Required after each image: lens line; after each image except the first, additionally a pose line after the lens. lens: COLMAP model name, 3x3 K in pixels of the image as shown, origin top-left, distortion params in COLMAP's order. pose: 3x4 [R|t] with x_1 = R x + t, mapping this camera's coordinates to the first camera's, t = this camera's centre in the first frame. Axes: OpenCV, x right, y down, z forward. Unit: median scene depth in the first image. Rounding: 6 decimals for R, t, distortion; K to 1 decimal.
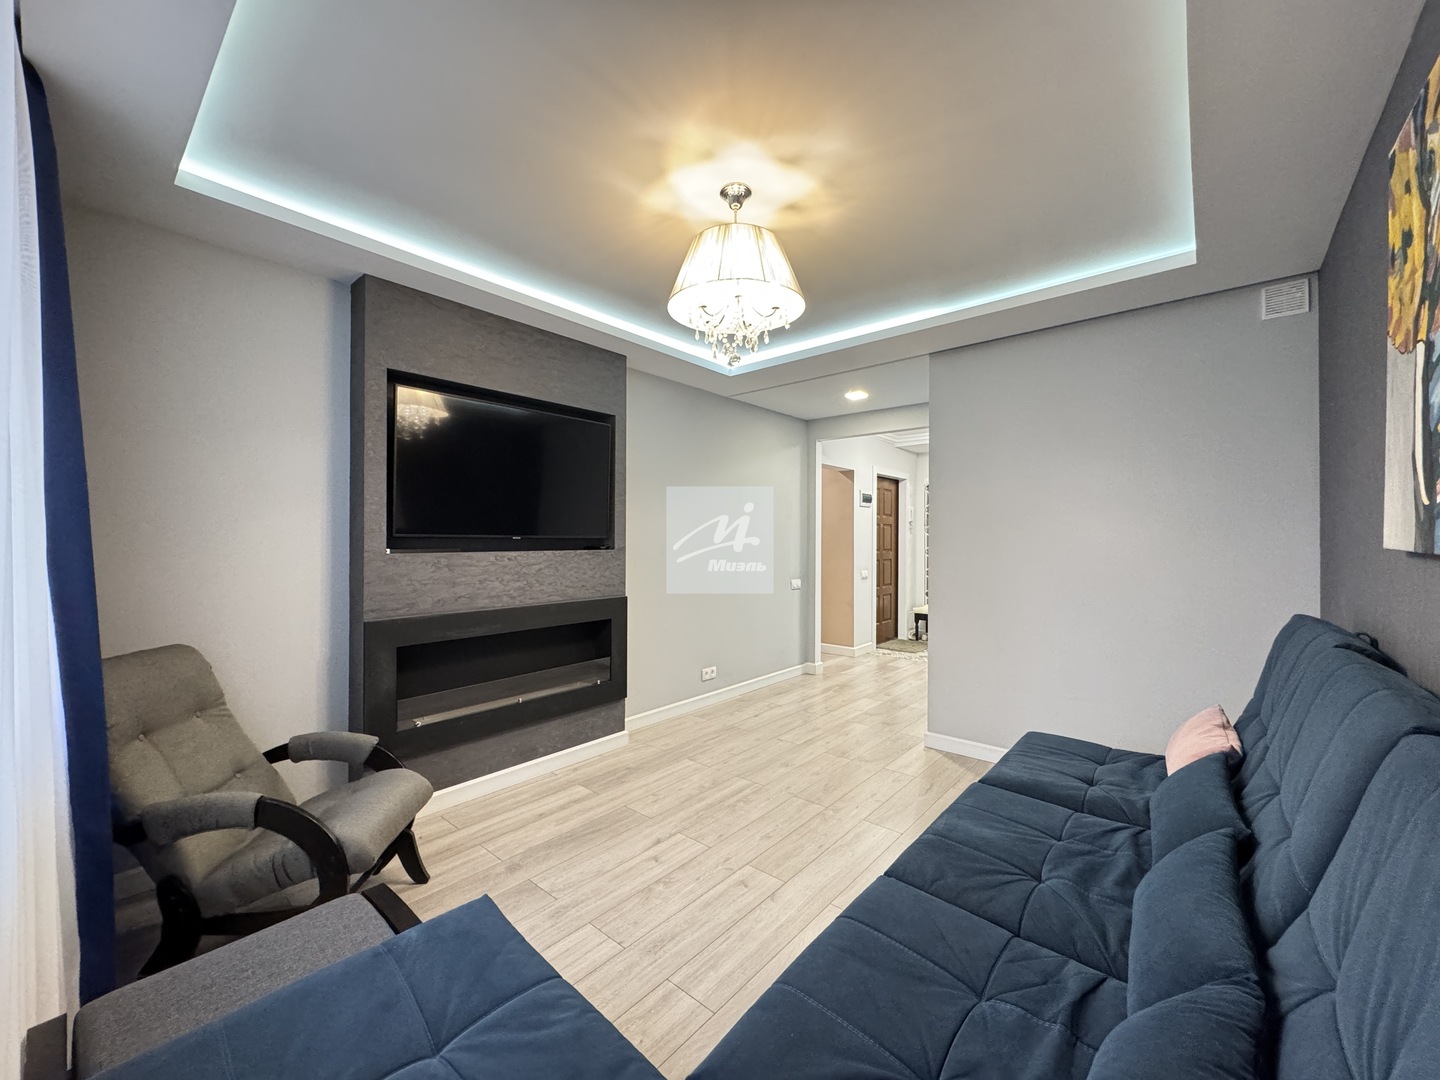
lens RADIAL K [[570.1, 0, 719.3], [0, 570.1, 538.6], [0, 0, 1]] dist [-0.002217, 0.000003]
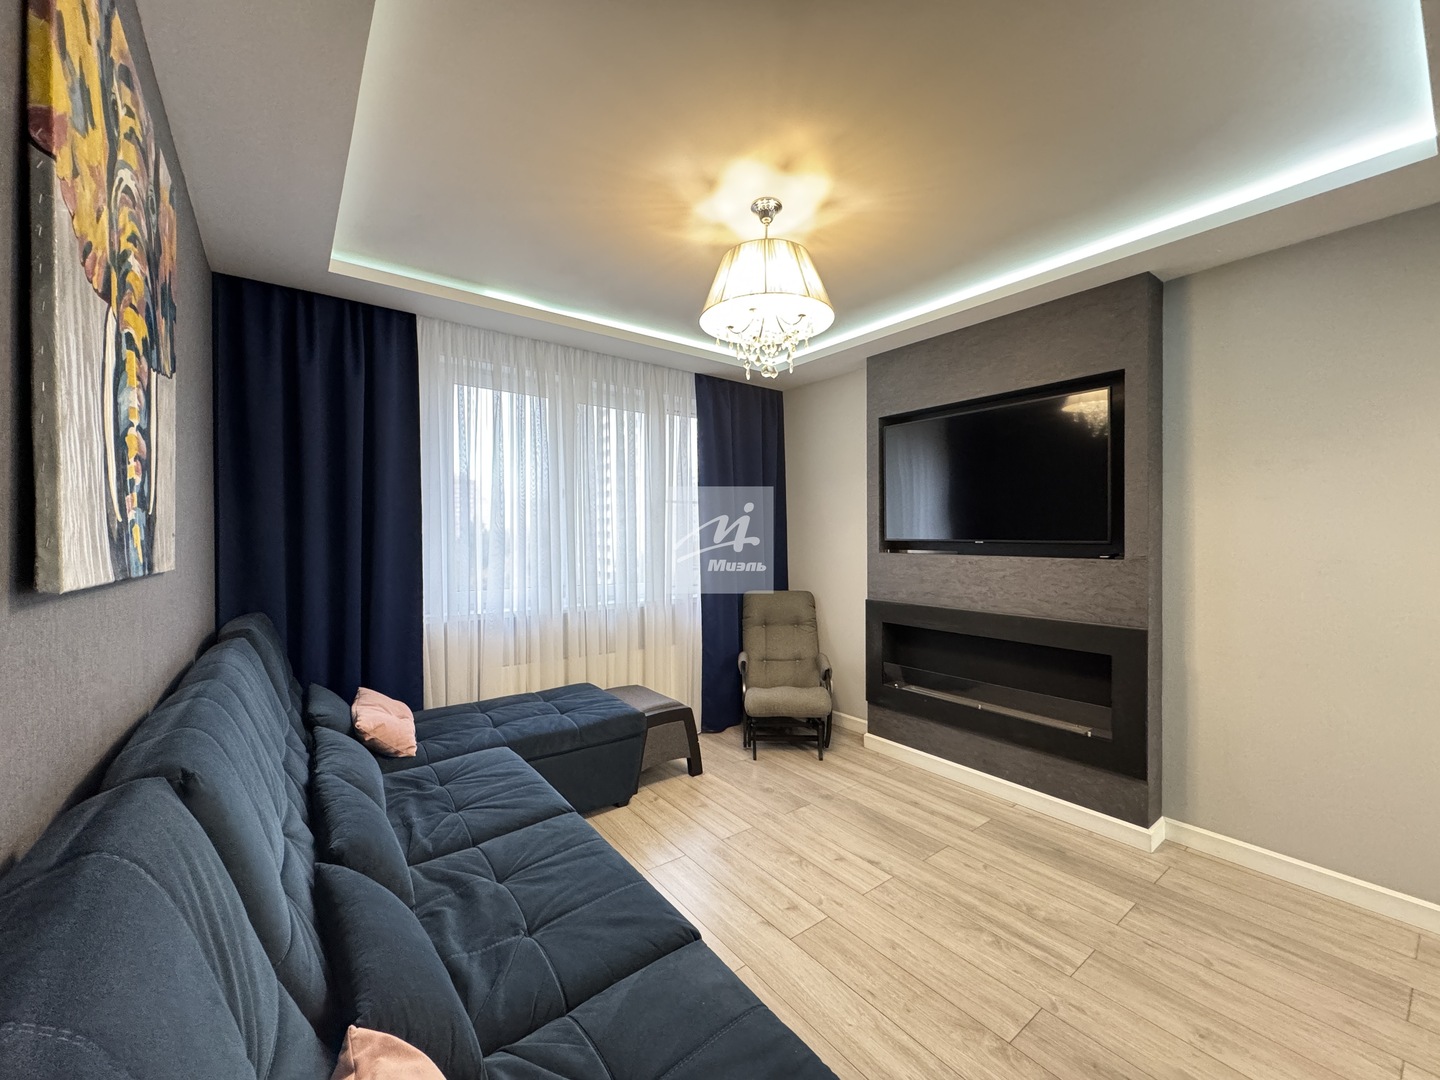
lens RADIAL K [[570.1, 0, 718.3], [0, 570.1, 537.6], [0, 0, 1]] dist [-0.002217, 0.000003]
pose [[-0.217857, 0.003835, -0.975973, 0.752358], [0.003112, 0.999990, 0.003235, -0.014238], [0.975976, -0.002333, -0.217867, 0.818858]]
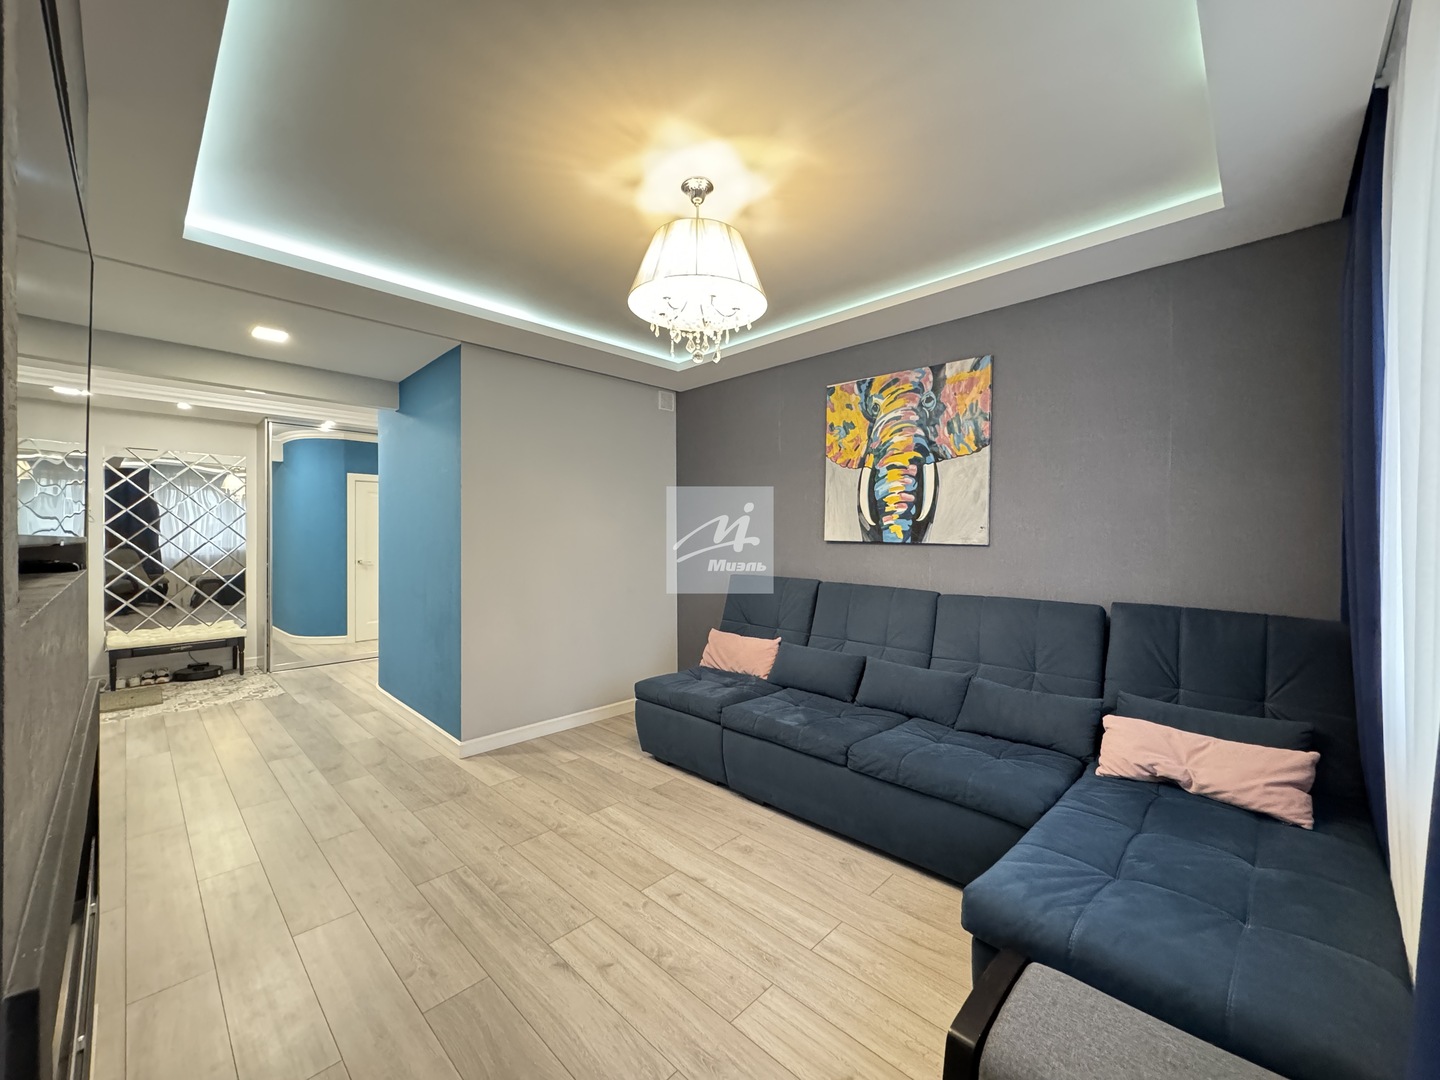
lens RADIAL K [[570.1, 0, 718.0], [0, 570.1, 538.5], [0, 0, 1]] dist [-0.002217, 0.000003]
pose [[0.058805, -0.007211, 0.998243, -0.687322], [0.000796, 0.999974, 0.007177, -0.005934], [-0.998269, 0.000372, 0.058809, 0.653531]]
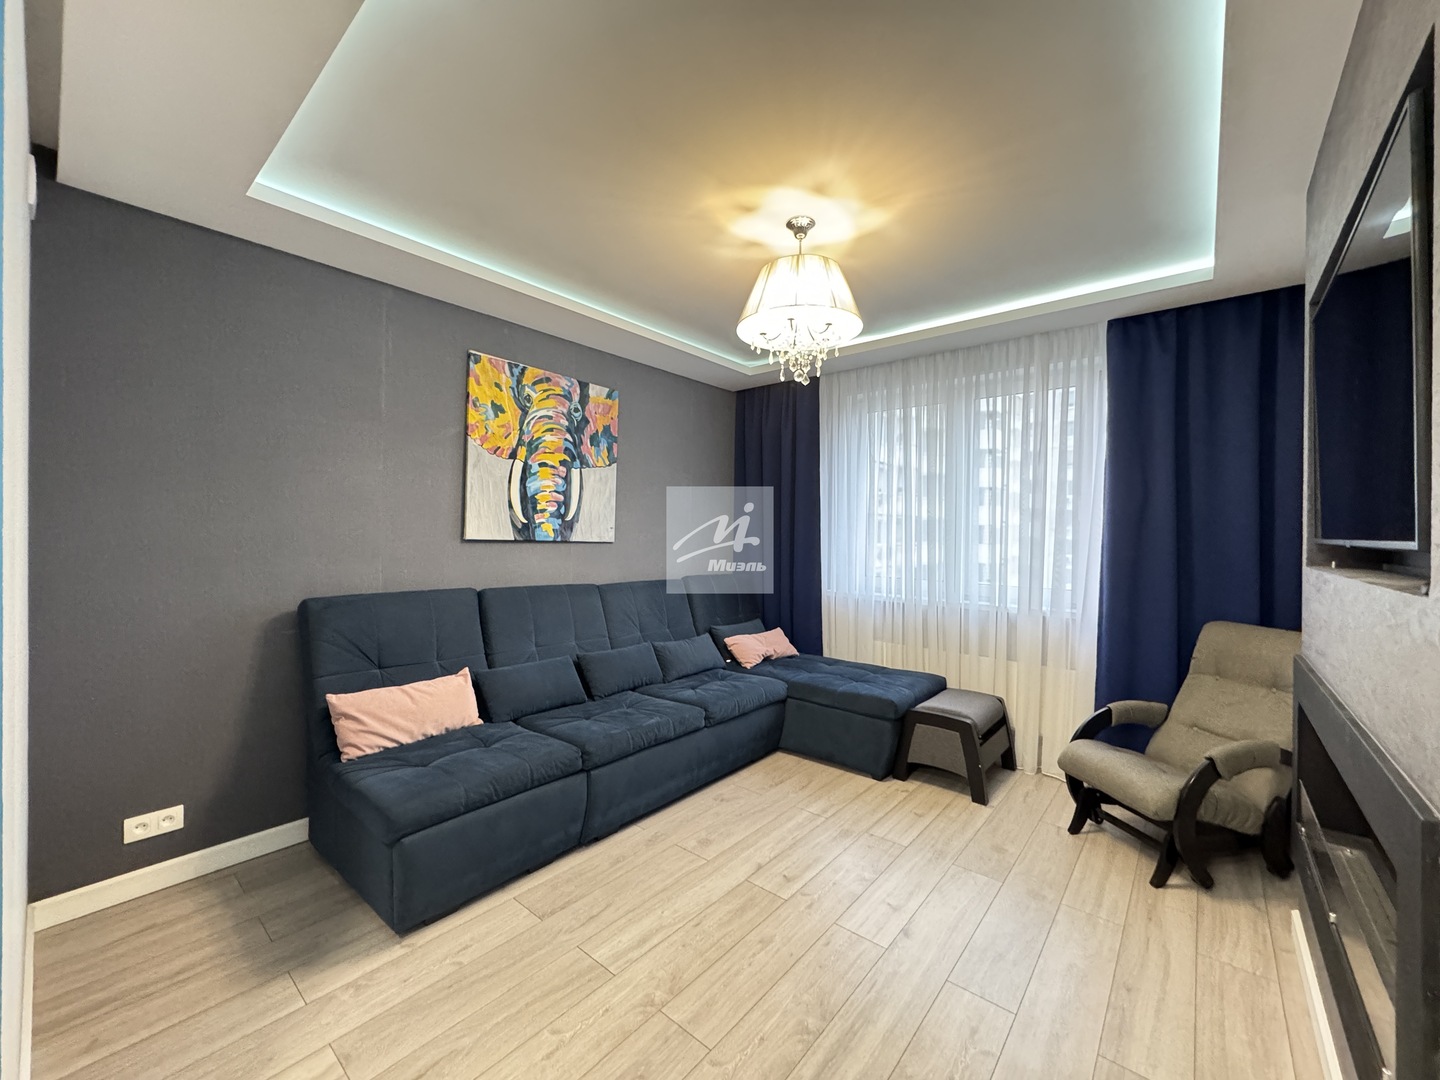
lens RADIAL K [[570.1, 0, 719.6], [0, 570.1, 538.9], [0, 0, 1]] dist [-0.002217, 0.000003]
pose [[-0.999930, -0.011035, -0.004207, 0.131746], [-0.011063, 0.999917, 0.006551, -0.004516], [0.004134, 0.006597, -0.999970, 1.513552]]
